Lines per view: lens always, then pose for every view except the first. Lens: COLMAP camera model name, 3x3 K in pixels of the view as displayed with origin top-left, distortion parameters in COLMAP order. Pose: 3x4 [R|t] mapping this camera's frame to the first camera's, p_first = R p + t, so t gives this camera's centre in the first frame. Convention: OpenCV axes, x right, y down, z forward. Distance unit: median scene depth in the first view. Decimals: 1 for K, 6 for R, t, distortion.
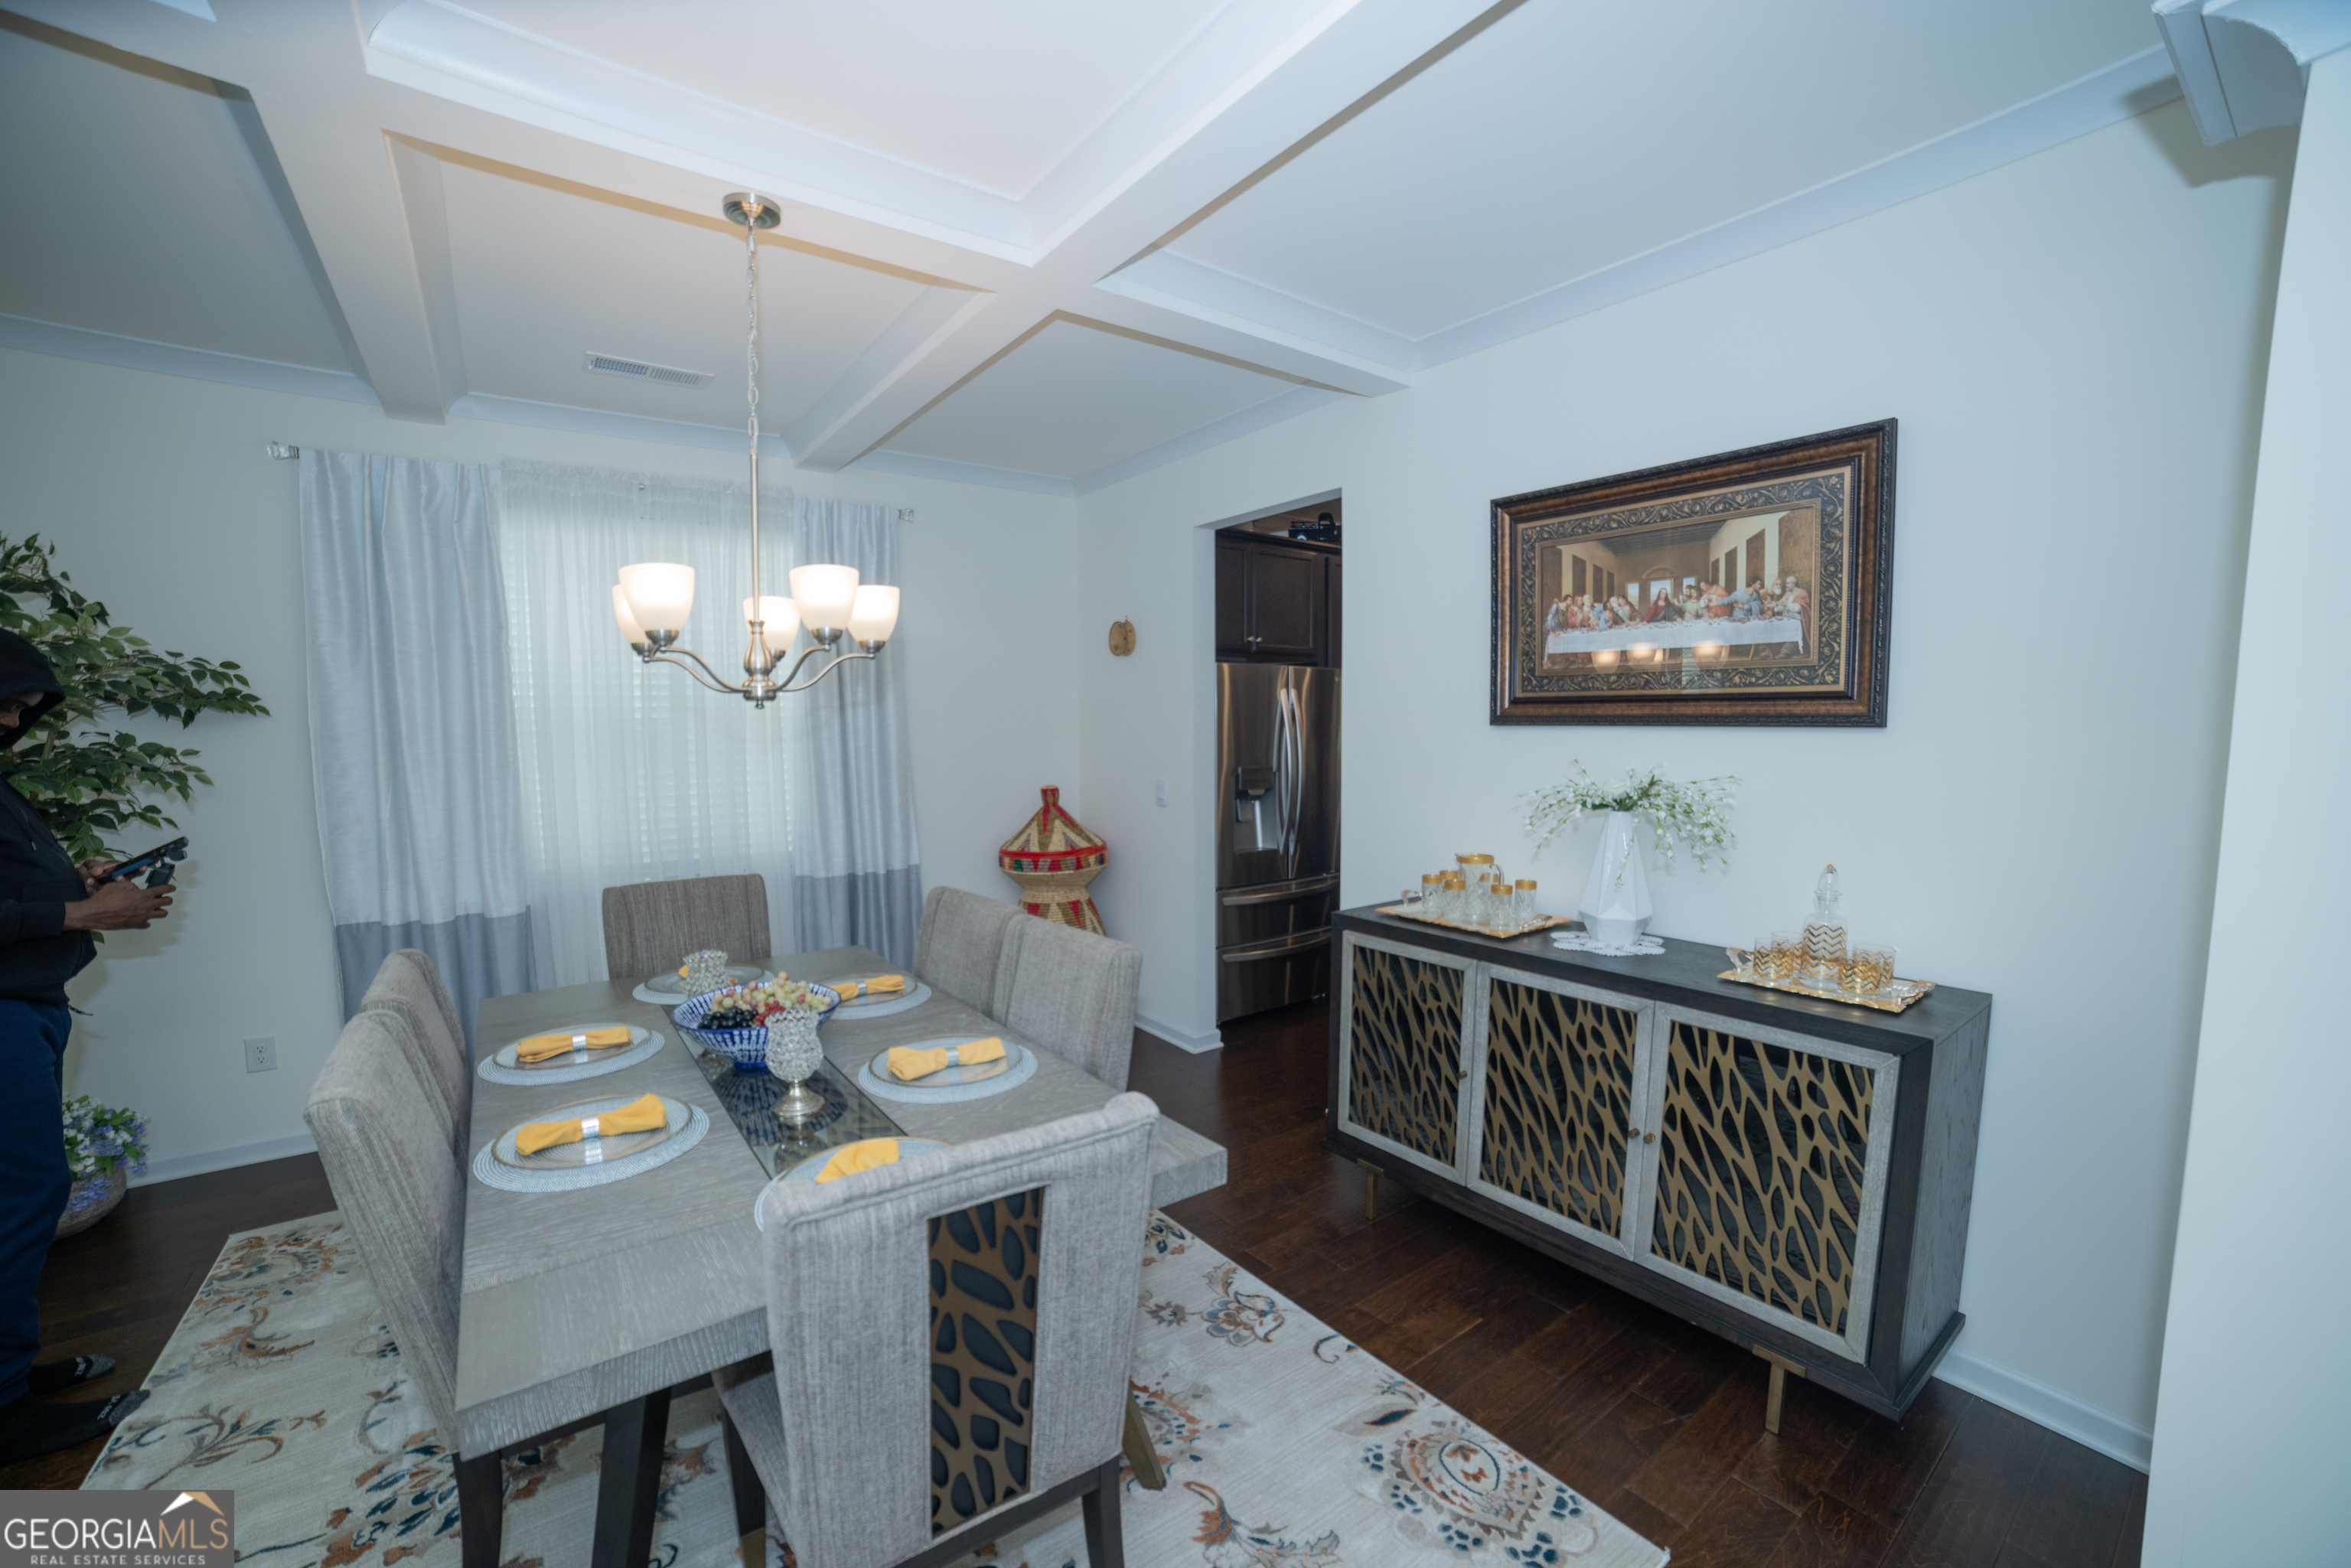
lens RADIAL K [[949.5, 0, 1162.5], [0, 949.5, 810.2], [0, 0, 1]] dist [-0.083296, 0.021678]
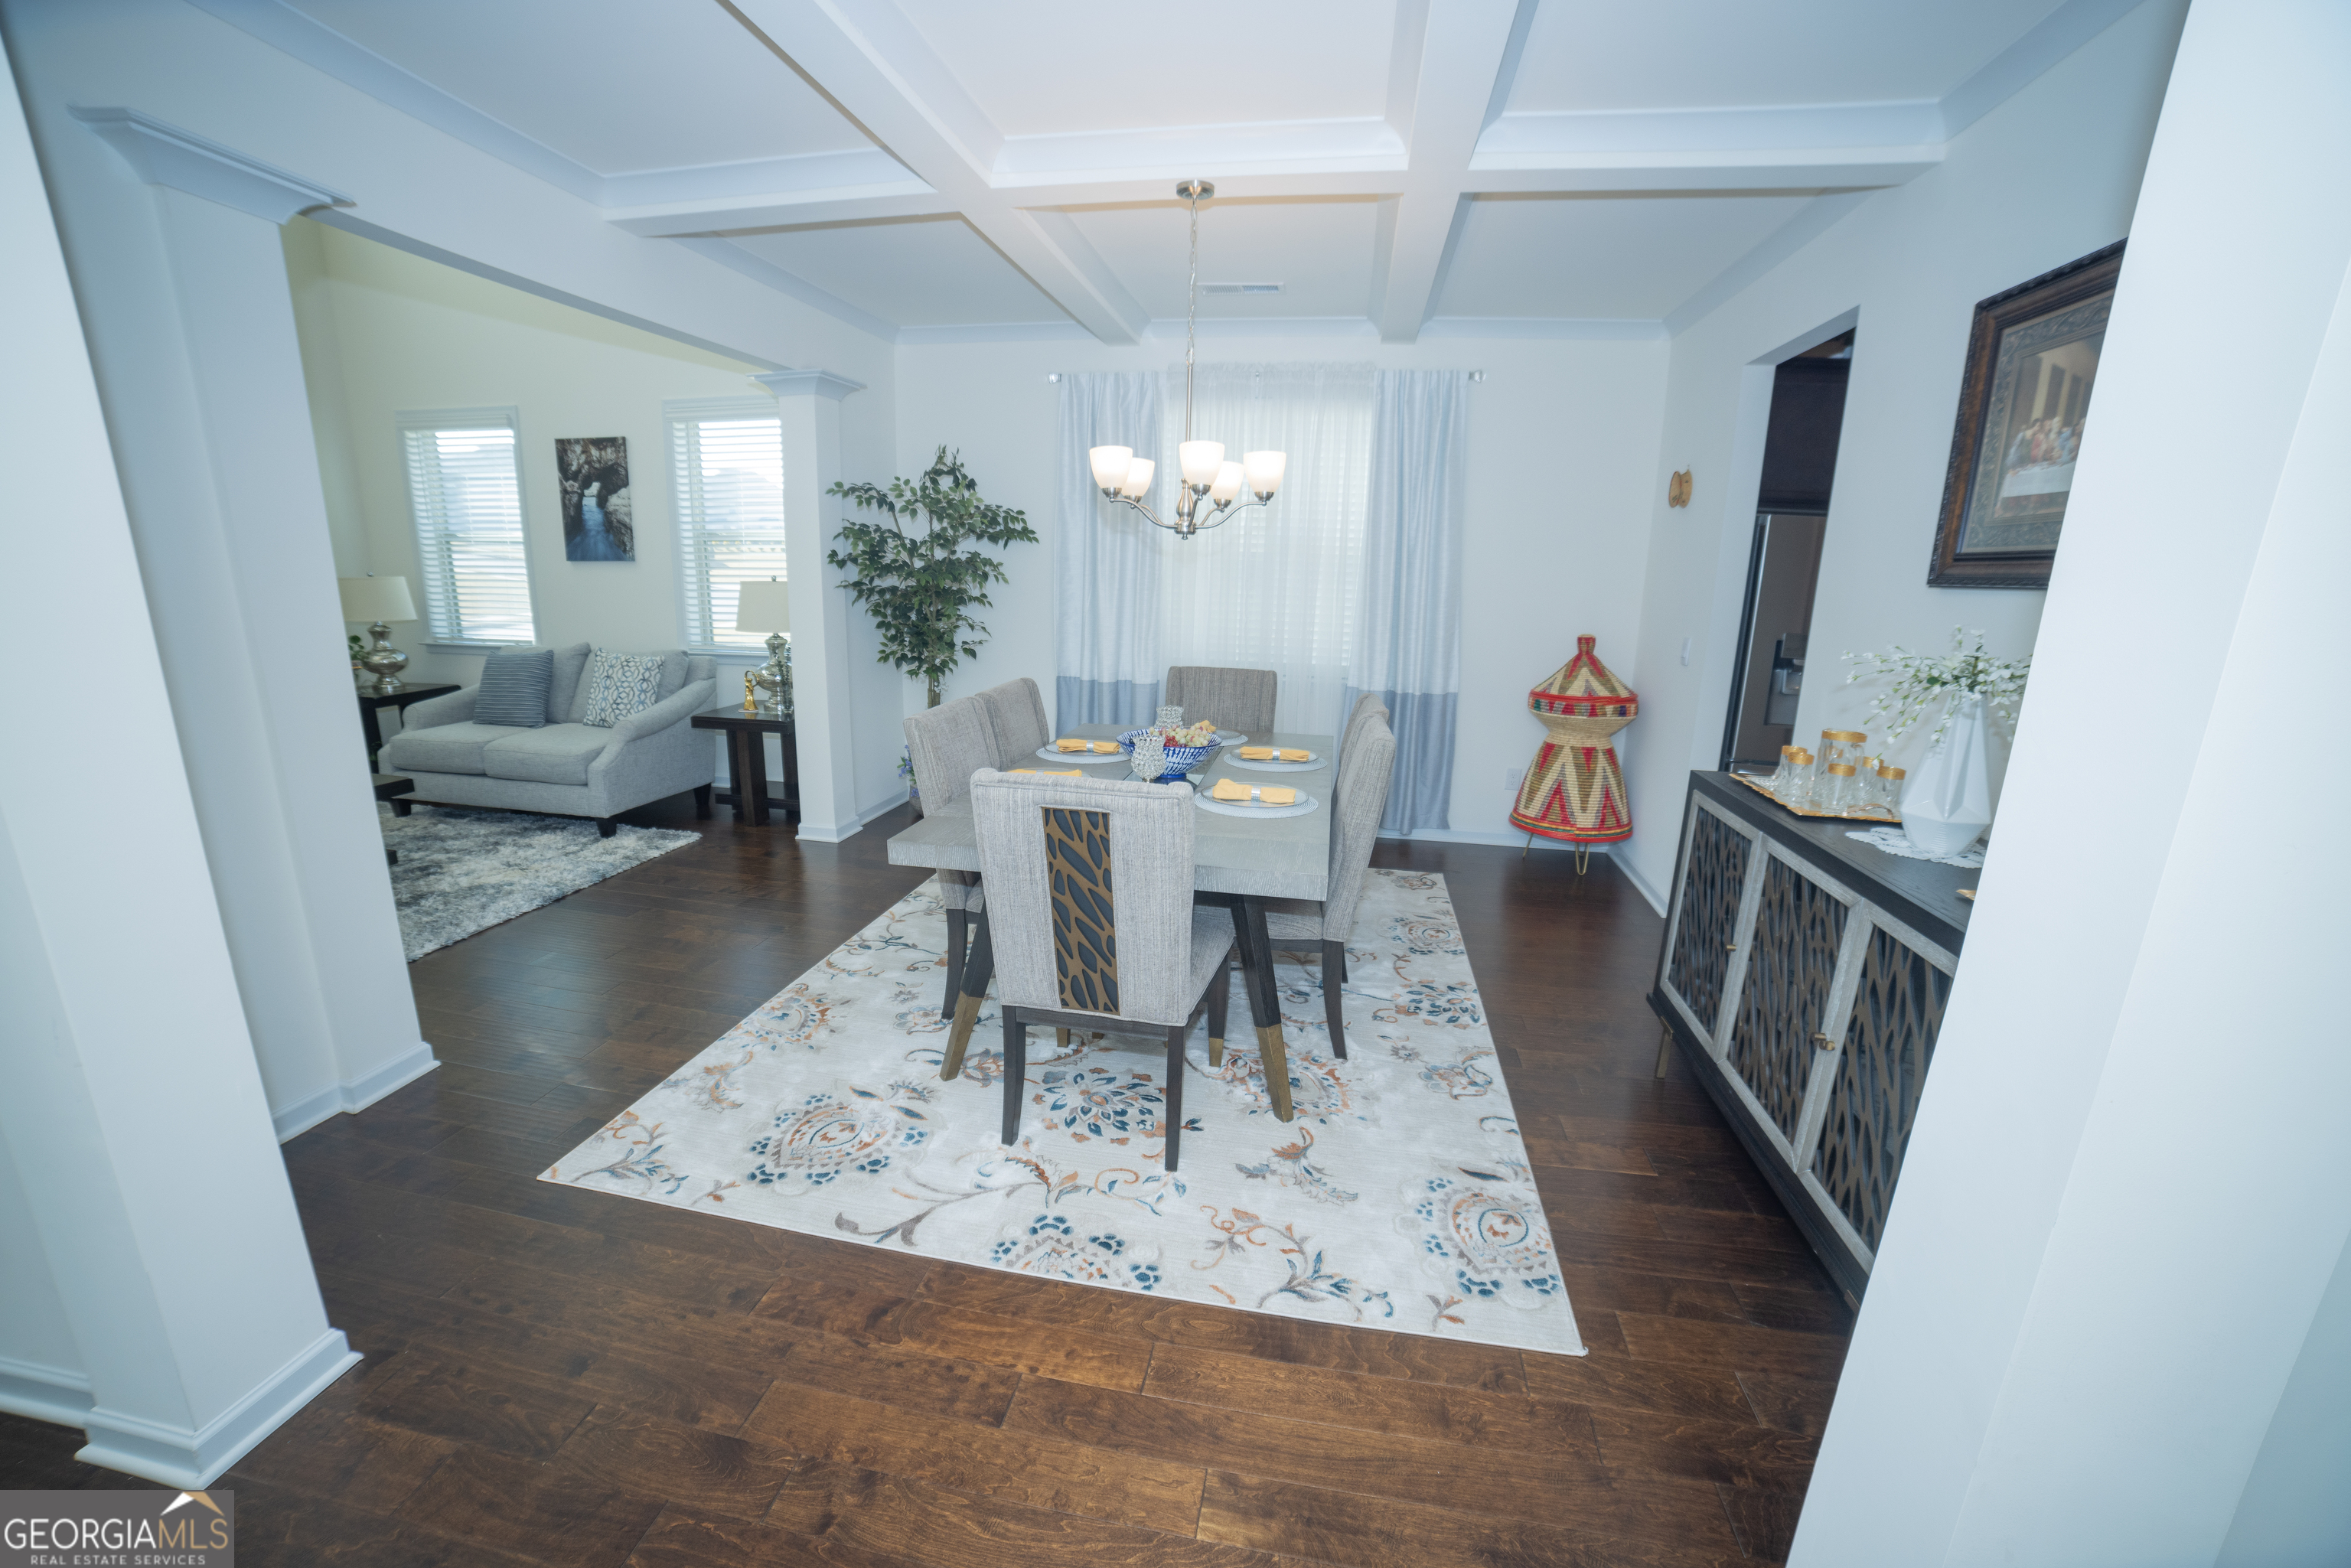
lens RADIAL K [[949.5, 0, 1158.5], [0, 949.5, 769.9], [0, 0, 1]] dist [-0.083296, 0.021678]
pose [[0.679792, 0.180924, -0.710738, 0.588730], [-0.102236, 0.983009, 0.152448, 0.023626], [0.726244, -0.030970, 0.686739, -0.065072]]
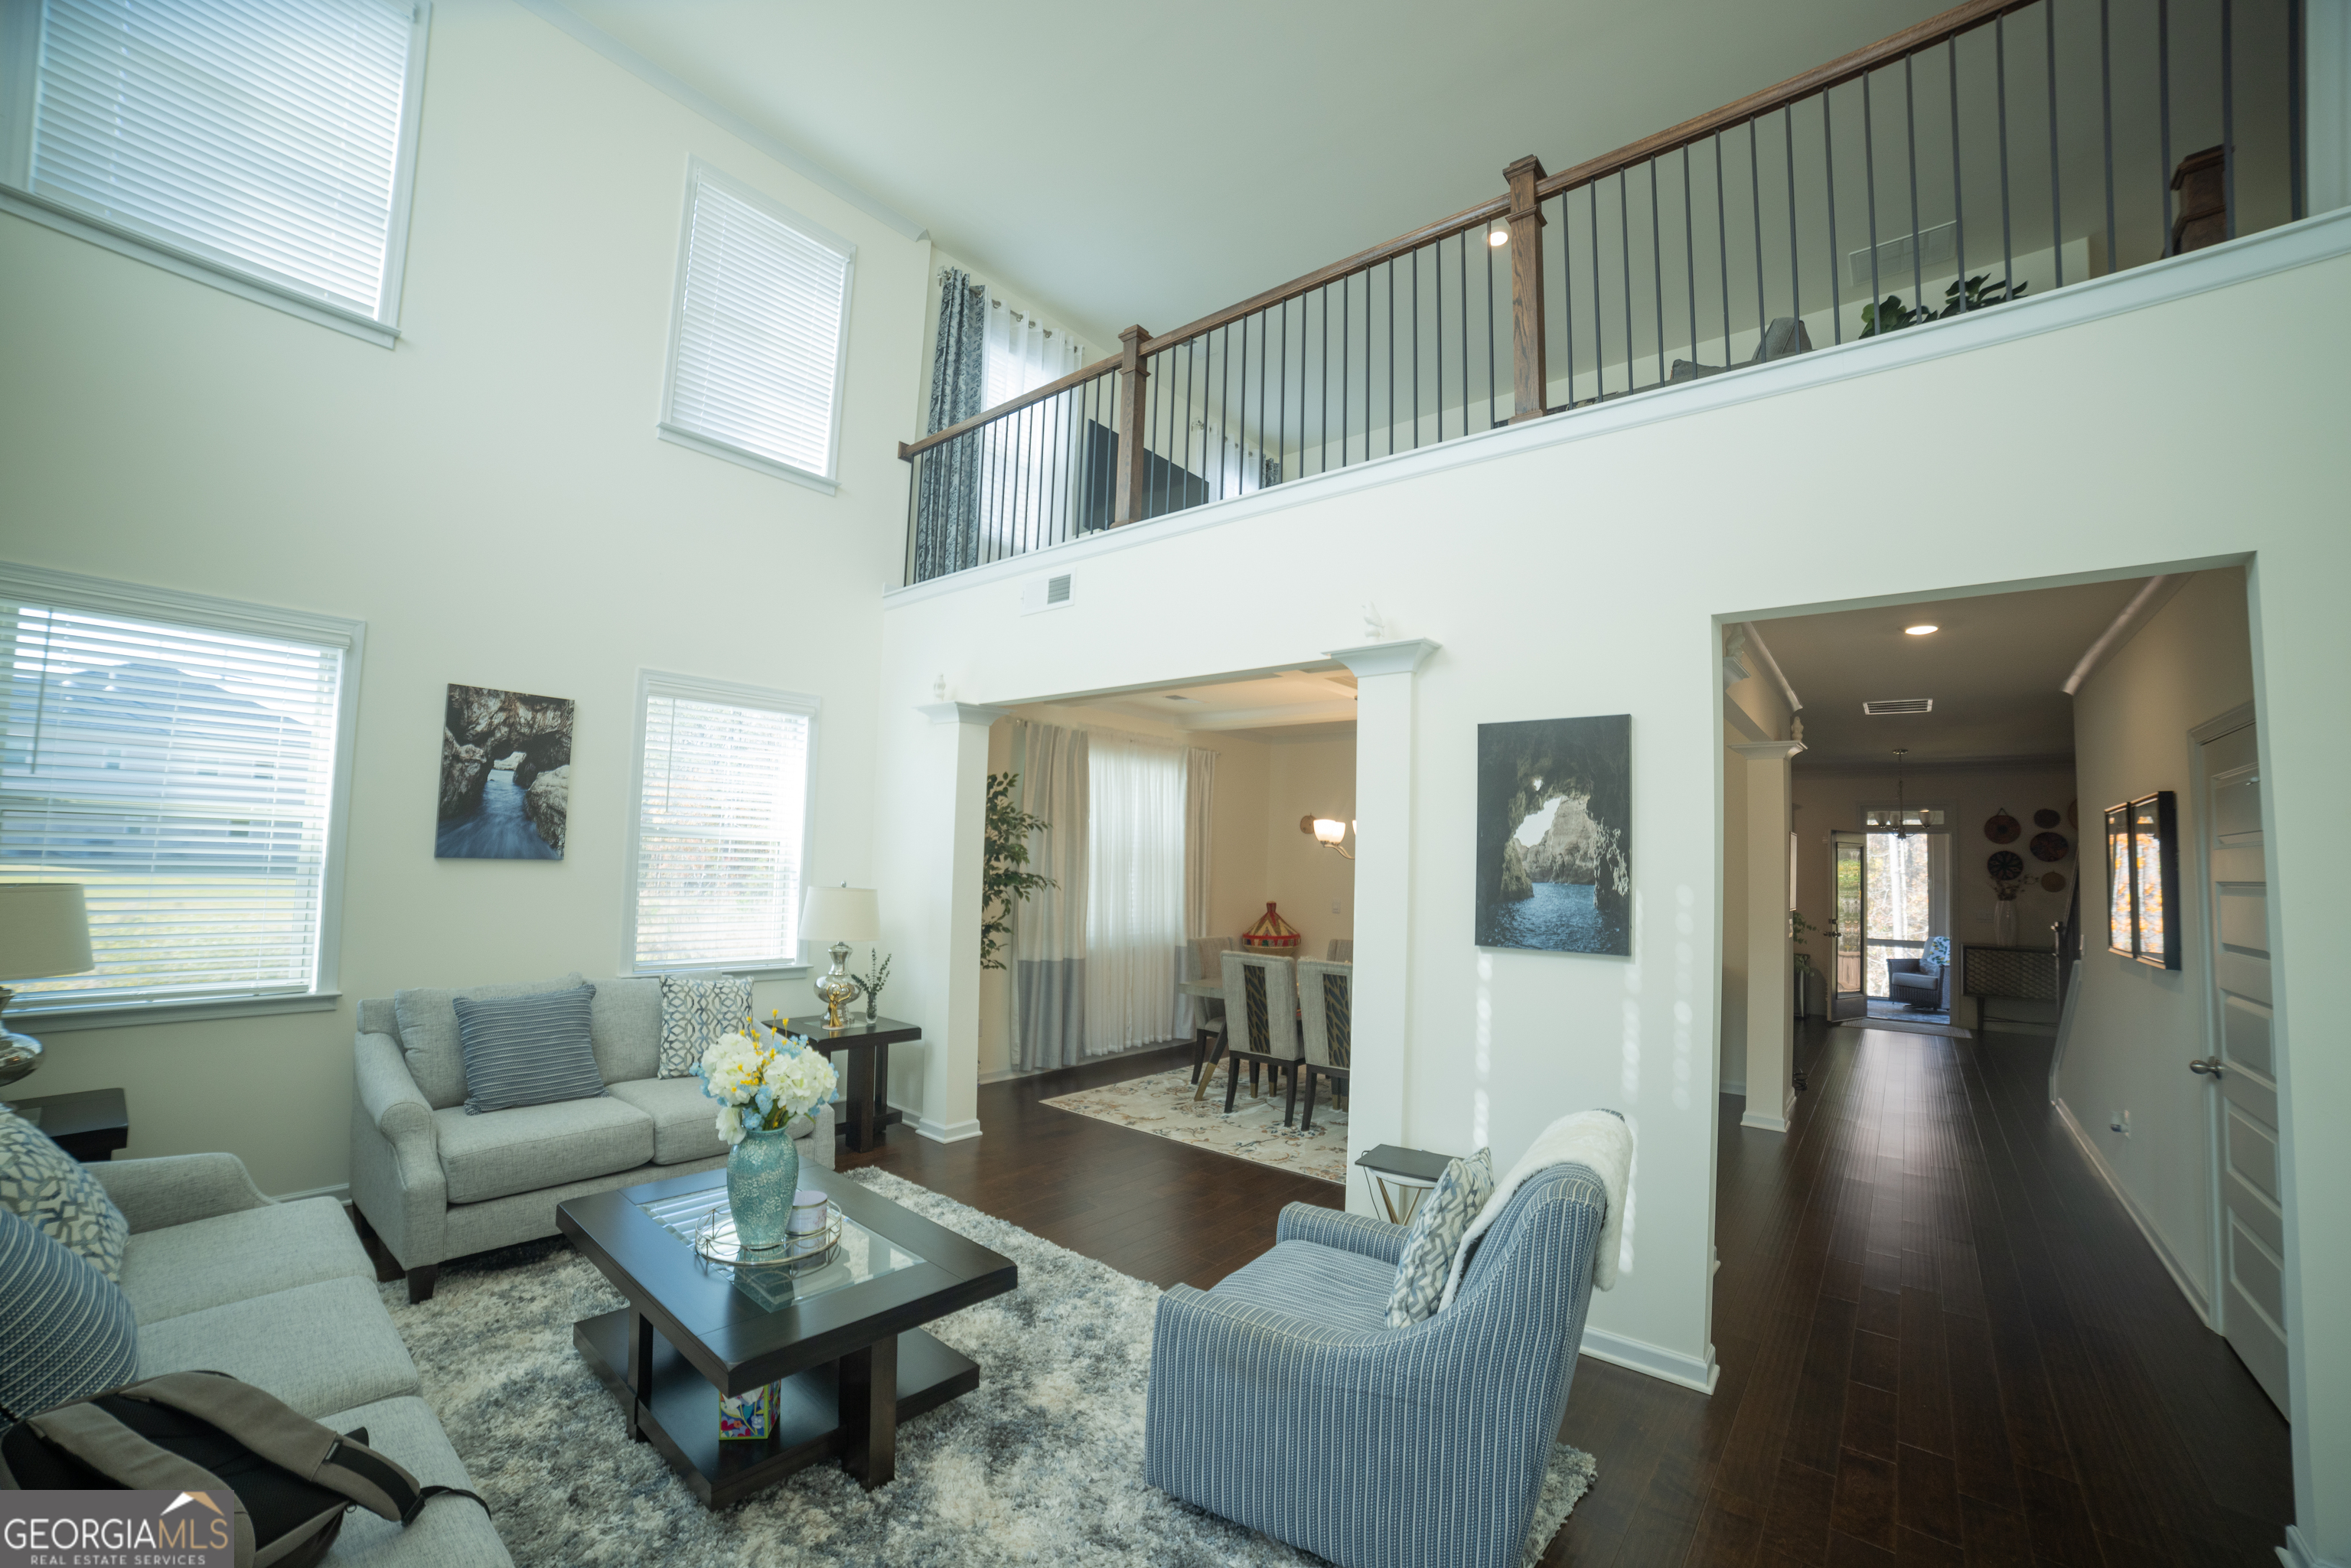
lens RADIAL K [[949.5, 0, 1170.2], [0, 949.5, 813.2], [0, 0, 1]] dist [-0.083296, 0.021678]
pose [[0.965013, 0.049874, 0.257416, -1.483612], [-0.008660, 0.987270, -0.158819, 0.180549], [-0.262060, 0.151033, 0.953160, -1.430602]]
